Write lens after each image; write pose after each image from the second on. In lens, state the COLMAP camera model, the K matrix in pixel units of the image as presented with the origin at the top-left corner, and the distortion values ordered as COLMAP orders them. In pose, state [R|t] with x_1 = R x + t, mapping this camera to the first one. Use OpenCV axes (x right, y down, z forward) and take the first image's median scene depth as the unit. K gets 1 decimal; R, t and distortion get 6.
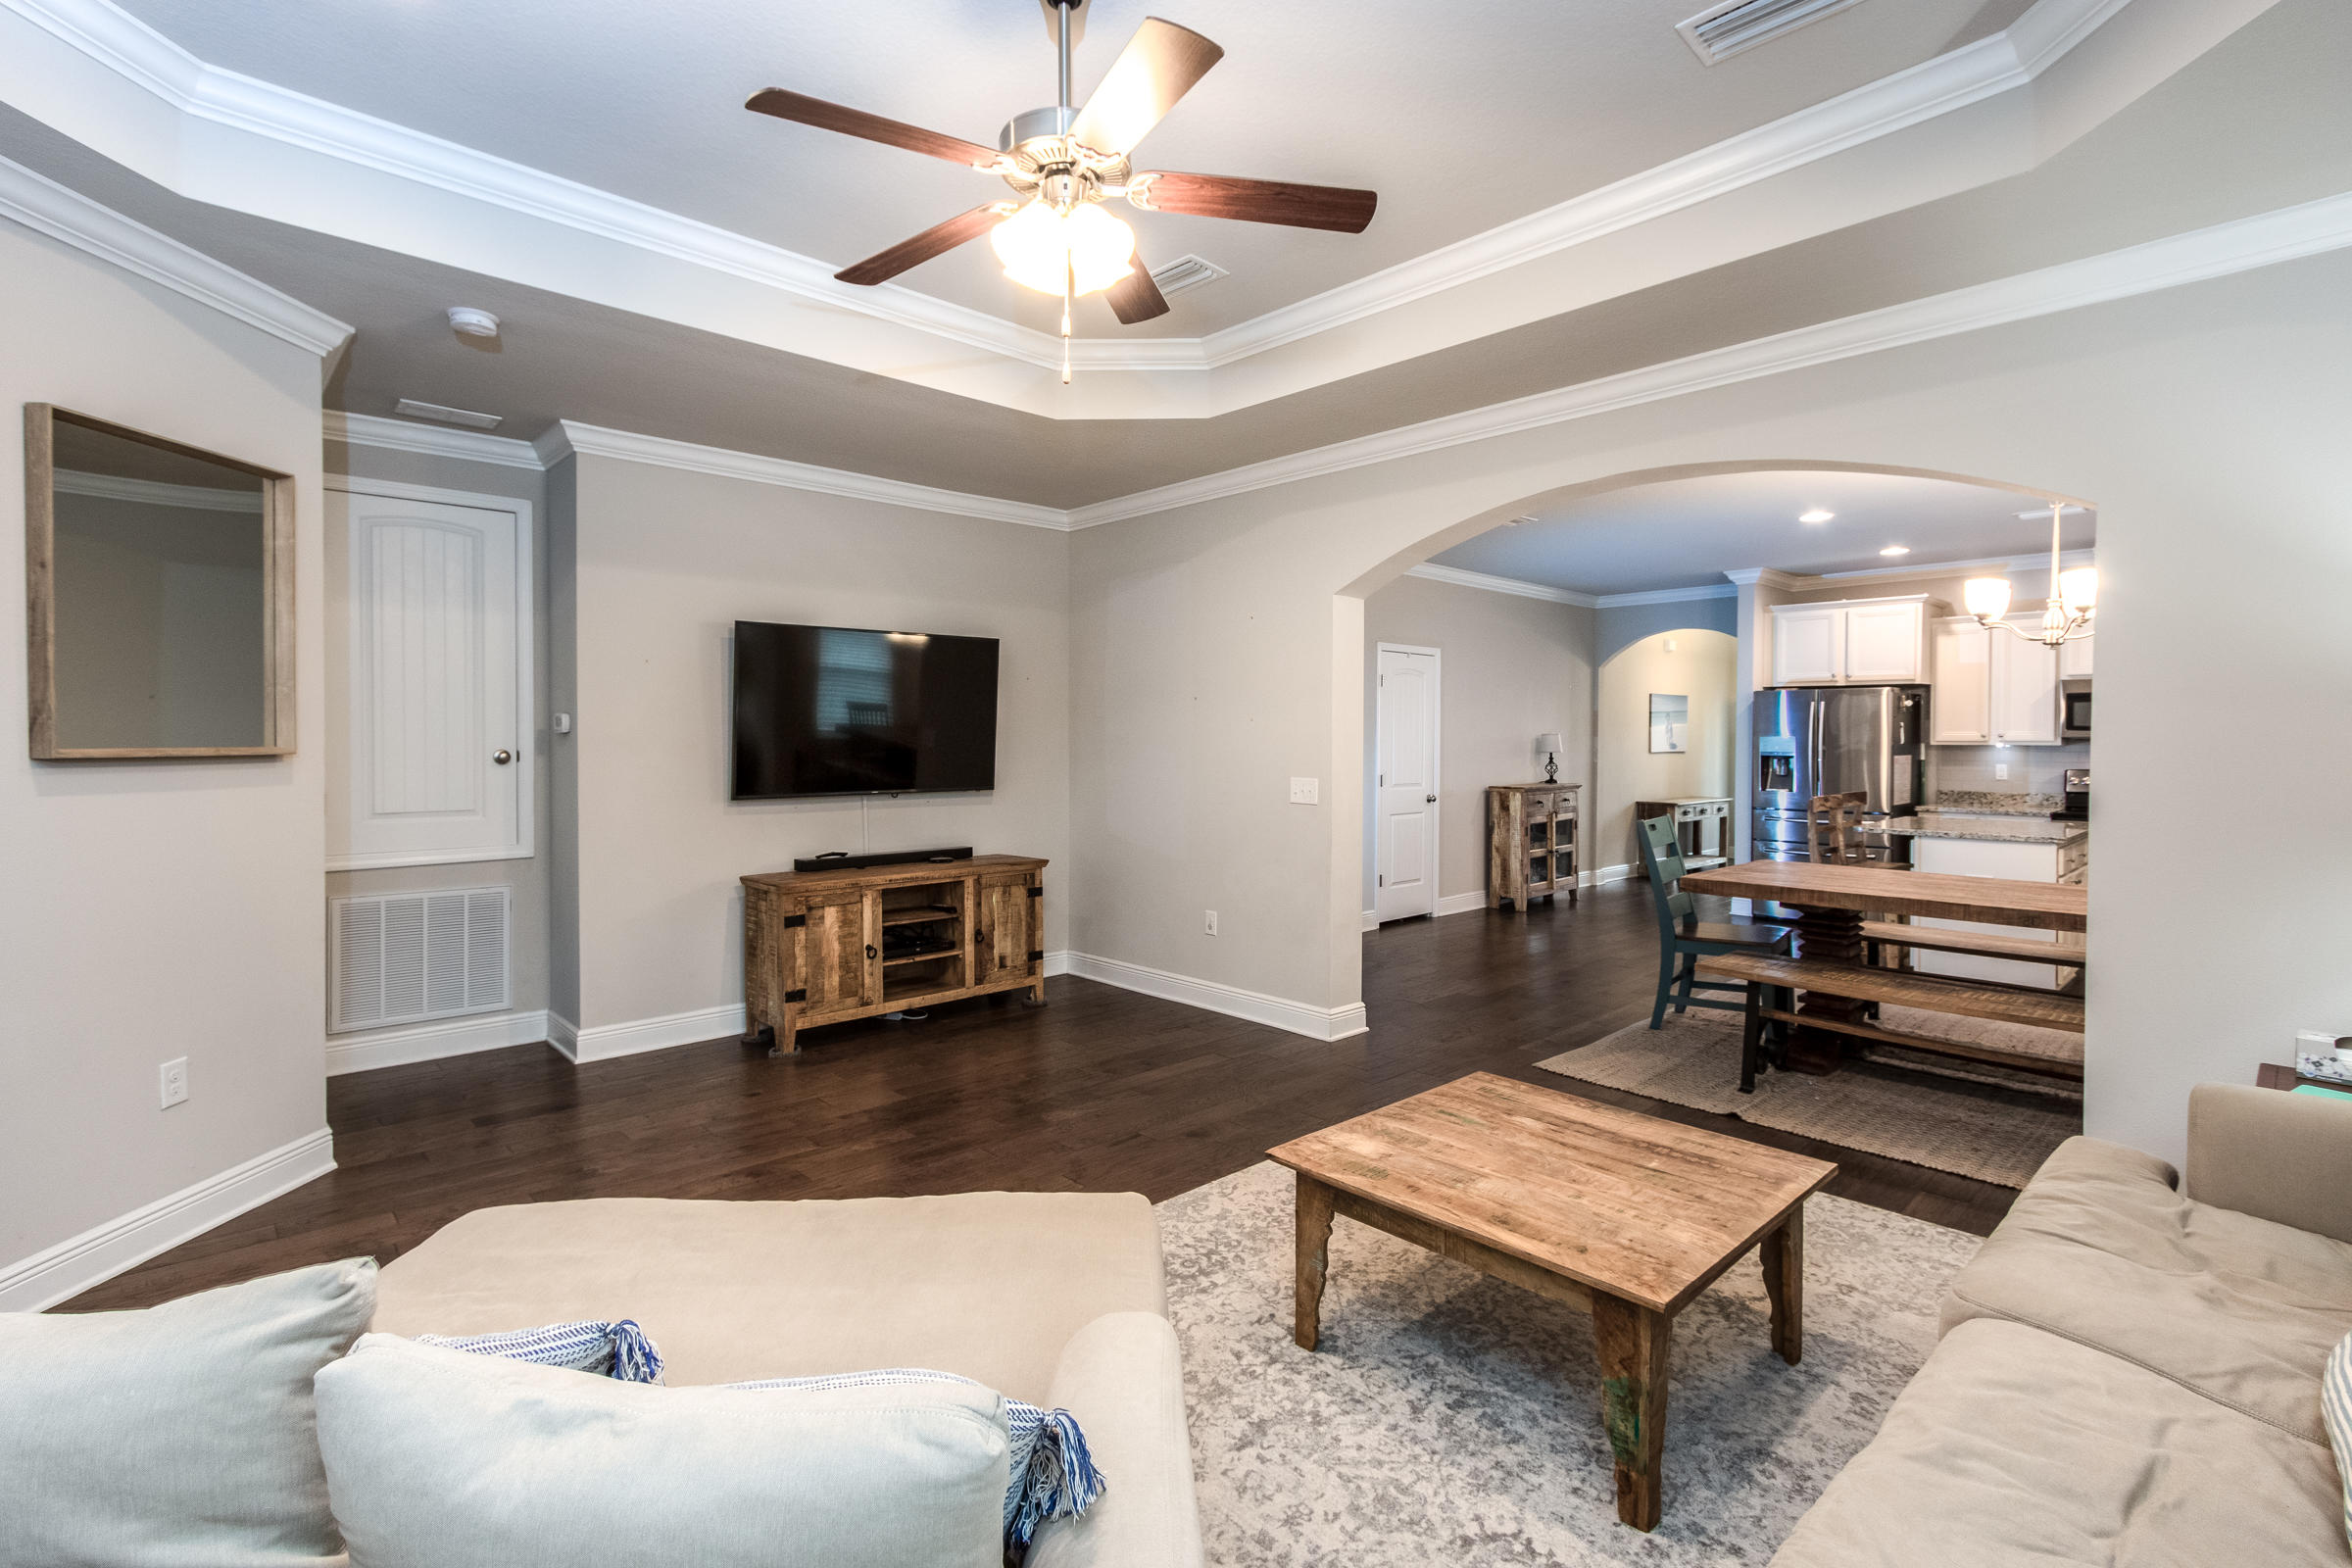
lens RADIAL K [[1099.4, 0, 1175.5], [0, 1099.4, 766.2], [0, 0, 1]] dist [0.000725, 0.000588]
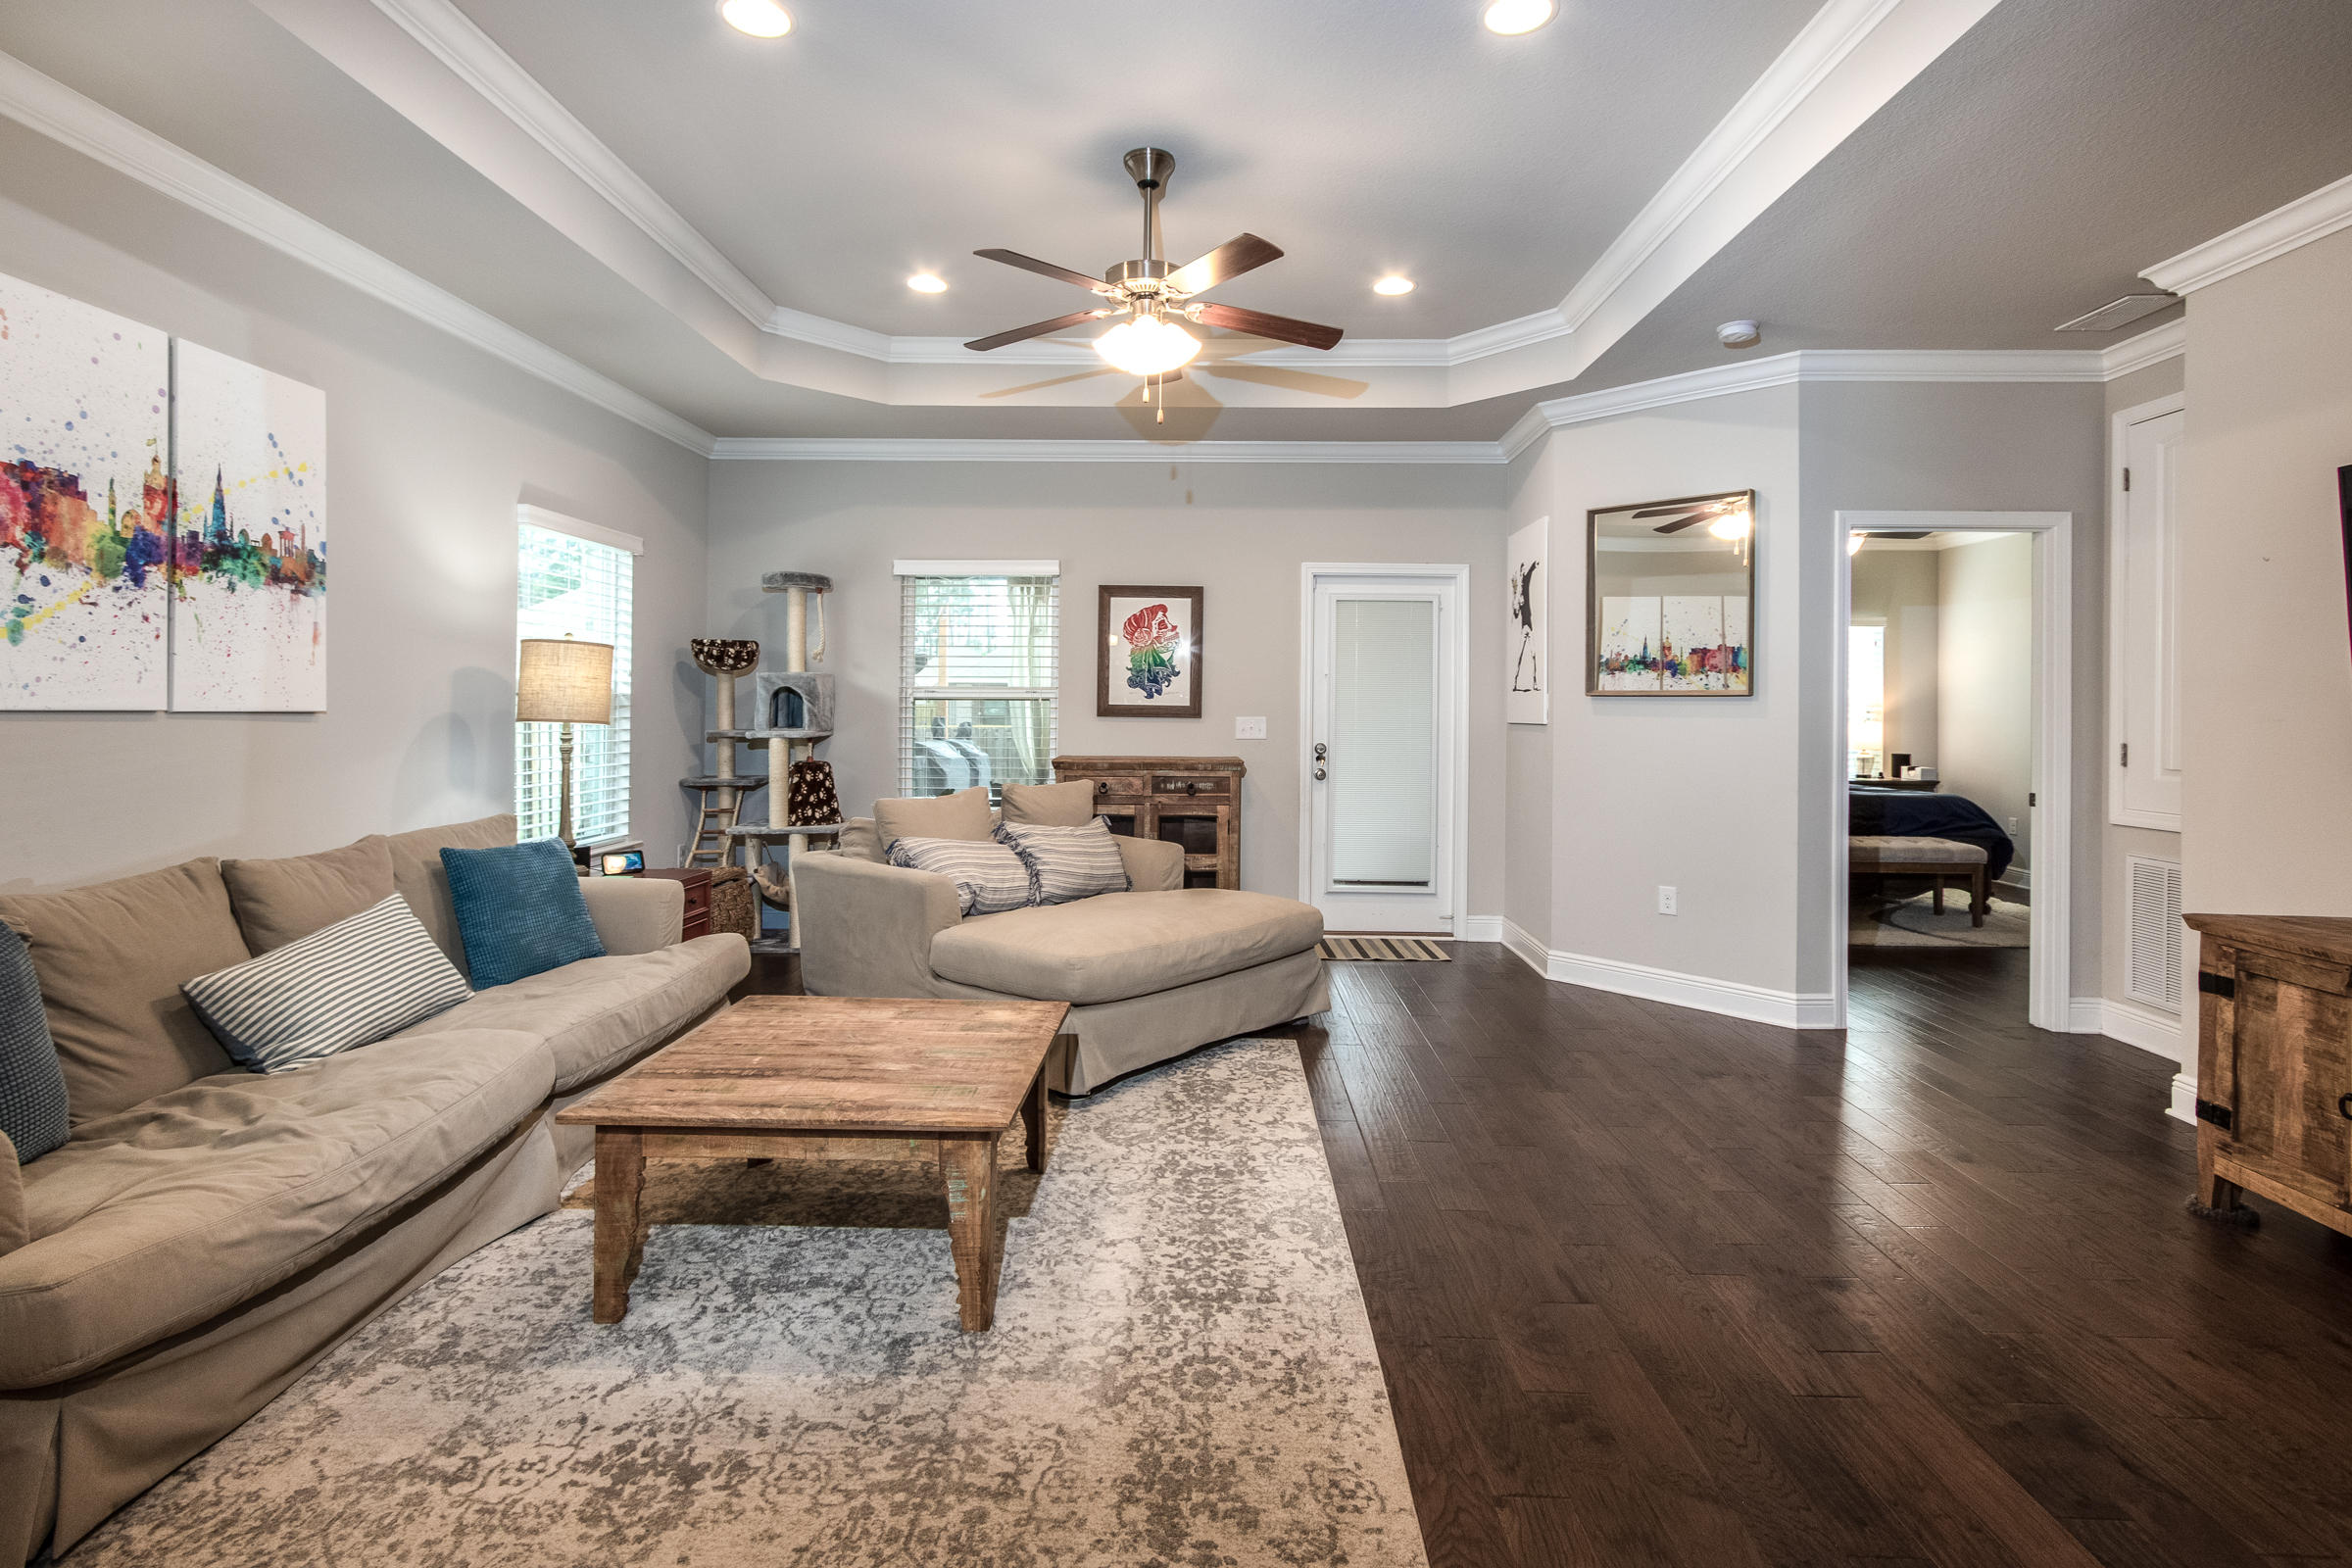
lens RADIAL K [[1099.4, 0, 1188.9], [0, 1099.4, 706.0], [0, 0, 1]] dist [0.000725, 0.000588]
pose [[-0.692975, -0.007927, -0.720918, 0.663672], [-0.030961, 0.999344, 0.018773, -0.001349], [0.720297, 0.035329, -0.692766, 1.471481]]
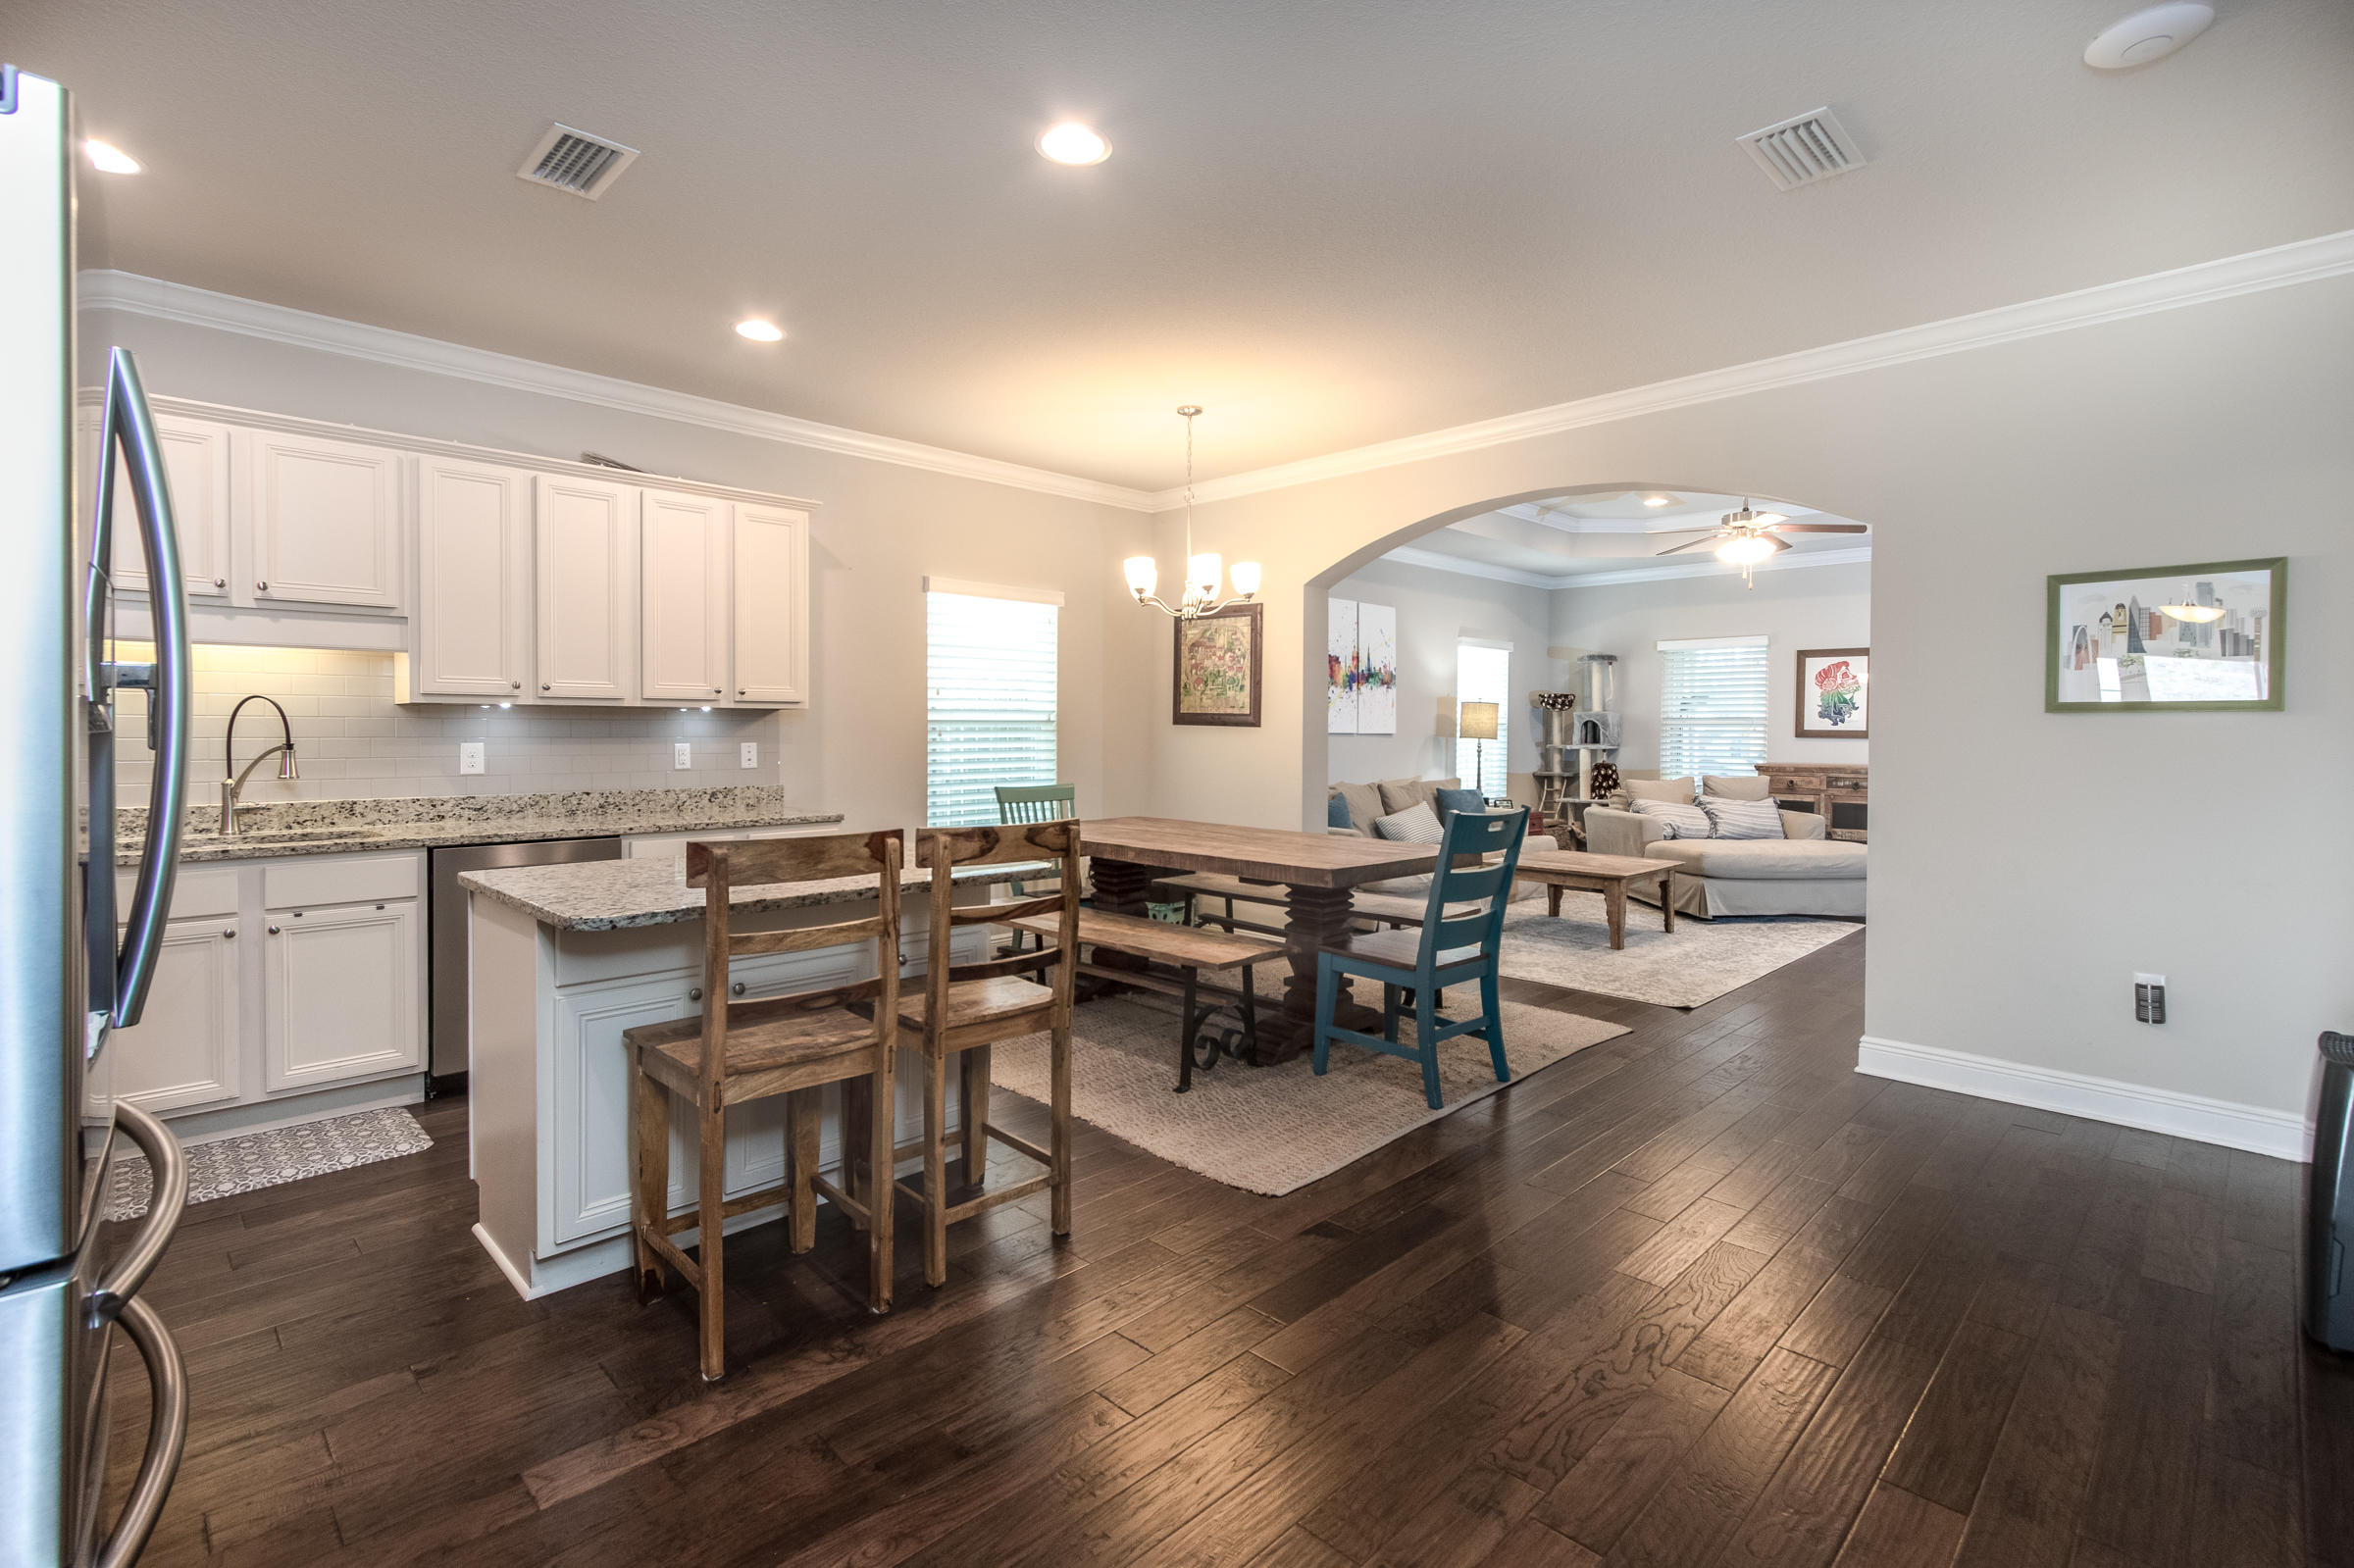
lens RADIAL K [[1100.3, 0, 1177.7], [0, 1100.3, 734.0], [0, 0, 1]] dist [0.000725, 0.000588]
pose [[-0.999048, -0.006382, -0.043157, 1.085557], [-0.007982, 0.999283, 0.037023, -0.040819], [0.042890, 0.037333, -0.998382, 2.696115]]
